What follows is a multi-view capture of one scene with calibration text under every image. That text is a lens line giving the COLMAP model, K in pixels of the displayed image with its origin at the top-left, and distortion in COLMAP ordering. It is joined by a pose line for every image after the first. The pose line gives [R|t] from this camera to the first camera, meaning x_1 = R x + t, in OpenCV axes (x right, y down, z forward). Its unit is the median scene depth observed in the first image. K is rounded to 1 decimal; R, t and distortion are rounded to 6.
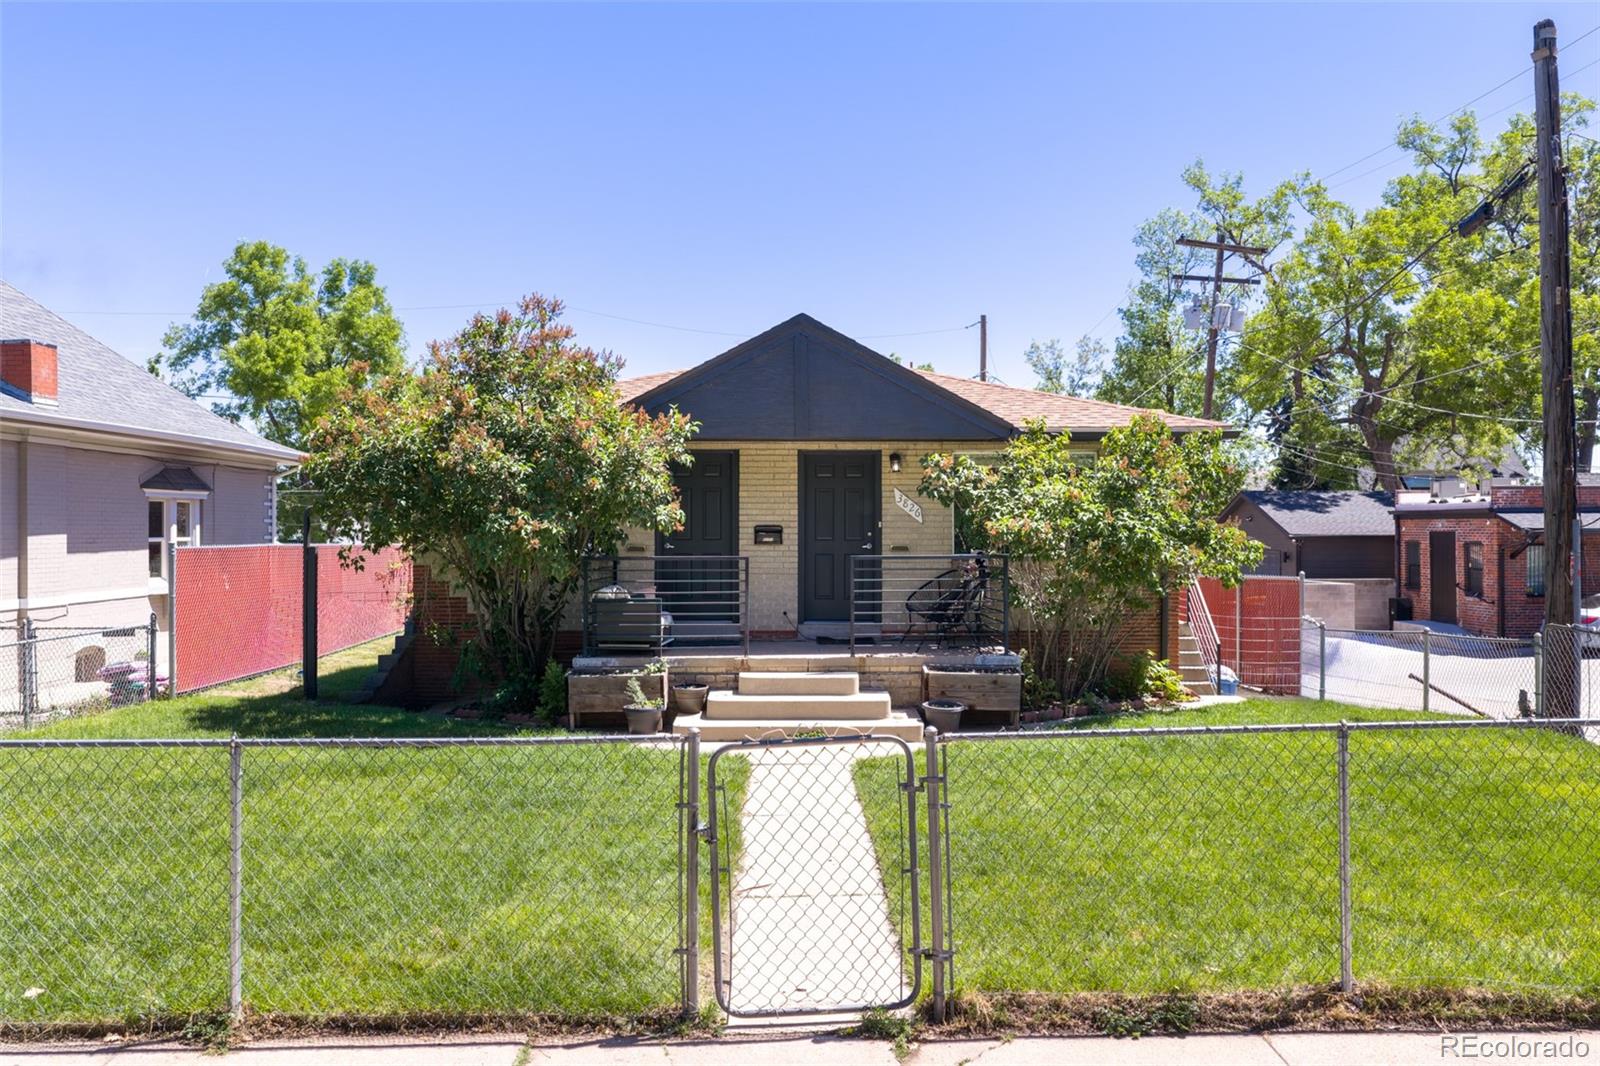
lens RADIAL K [[1246.3, 0, 800.0], [0, 1246.3, 533.0], [0, 0, 1]] dist [0.003034, 0.001904]
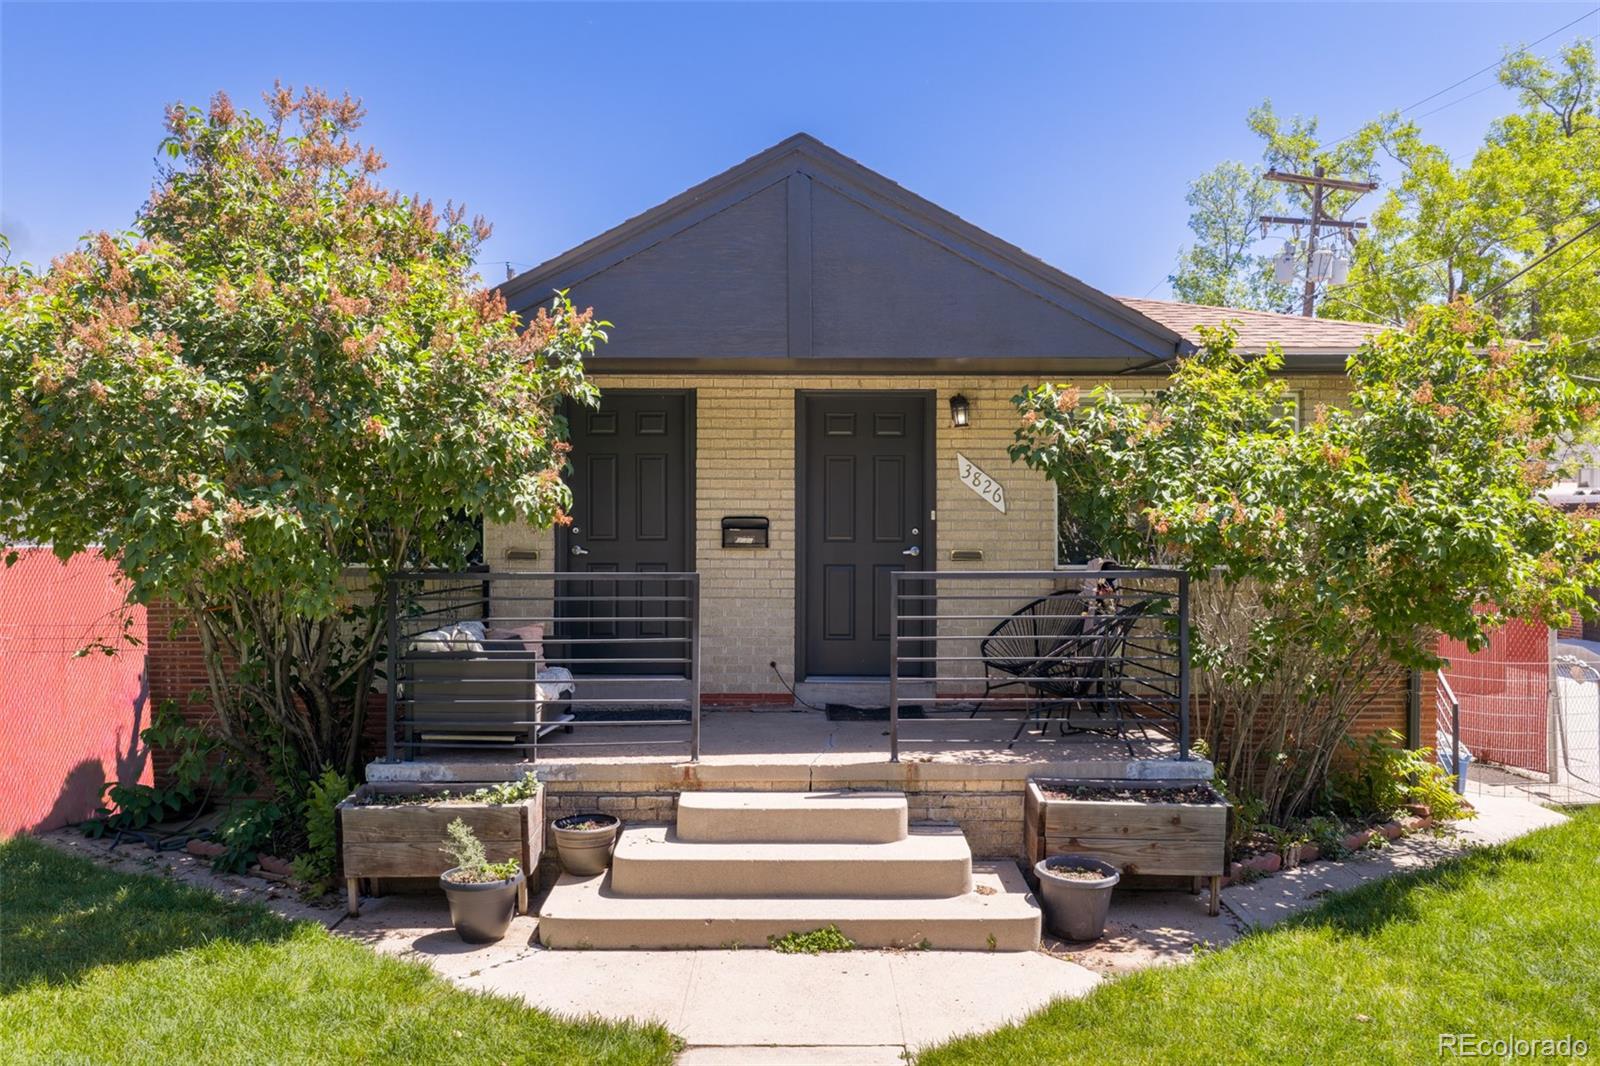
lens RADIAL K [[1246.3, 0, 800.0], [0, 1246.3, 533.0], [0, 0, 1]] dist [0.003034, 0.001904]
pose [[0.999973, 0.001480, -0.007243, 0.005140], [-0.001467, 0.999997, 0.001843, 0.000693], [0.007245, -0.001833, 0.999972, 0.421672]]
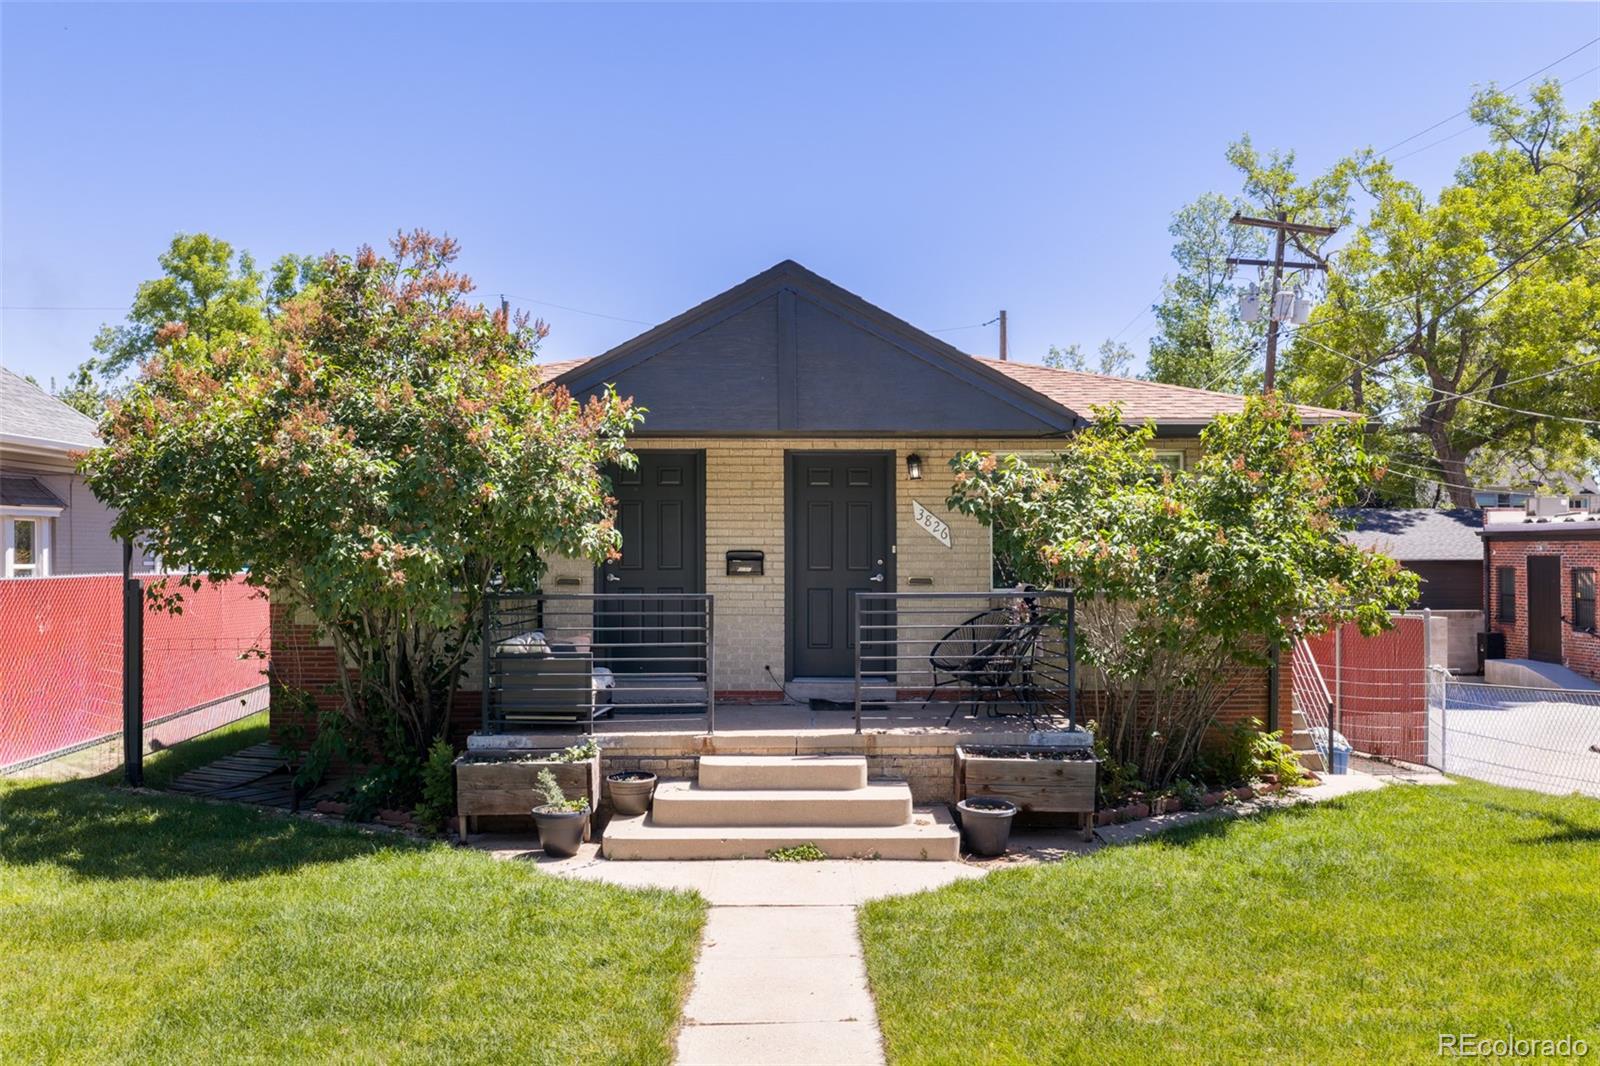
lens RADIAL K [[1308.4, 0, 800.8], [0, 1308.4, 556.6], [0, 0, 1]] dist [0.010262, -0.008854]
pose [[0.999999, -0.000135, 0.001005, 0.007591], [0.000134, 1.000000, 0.000893, -0.003170], [-0.001005, -0.000893, 0.999999, 0.221143]]
